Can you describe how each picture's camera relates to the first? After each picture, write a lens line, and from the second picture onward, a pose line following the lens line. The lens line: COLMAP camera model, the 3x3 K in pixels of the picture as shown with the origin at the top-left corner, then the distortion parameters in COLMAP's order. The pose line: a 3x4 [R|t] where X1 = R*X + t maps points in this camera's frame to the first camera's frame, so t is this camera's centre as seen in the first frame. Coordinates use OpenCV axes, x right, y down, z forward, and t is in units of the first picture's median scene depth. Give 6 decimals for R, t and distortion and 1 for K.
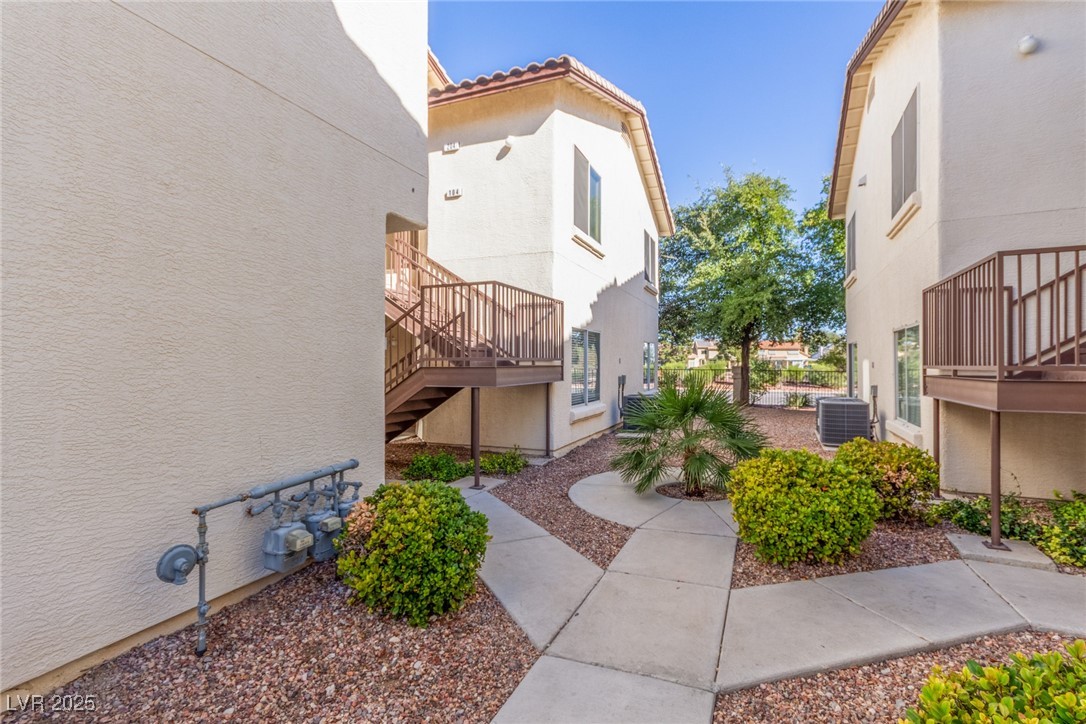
lens RADIAL K [[507.4, 0, 540.2], [0, 507.4, 364.5], [0, 0, 1]] dist [0.004169, 0.000839]
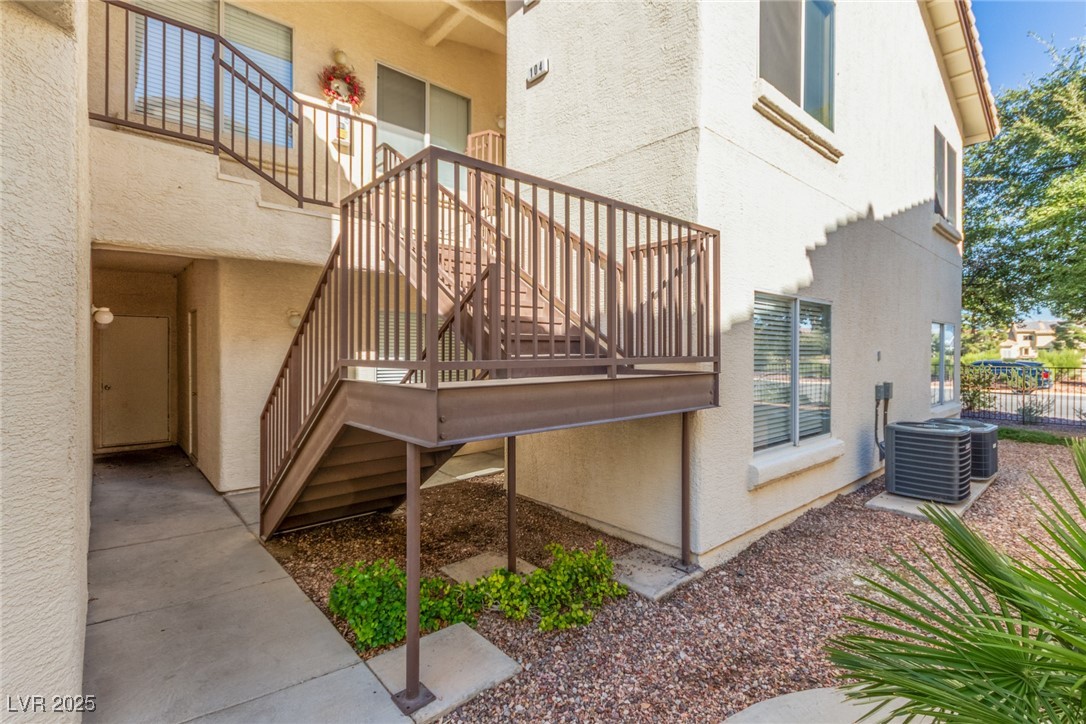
lens RADIAL K [[507.4, 0, 548.2], [0, 507.4, 355.4], [0, 0, 1]] dist [0.004169, 0.000839]
pose [[0.904847, 0.004390, -0.425715, 0.076106], [-0.002350, 0.999983, 0.005318, -0.011827], [0.425731, -0.003812, 0.904842, 0.396867]]
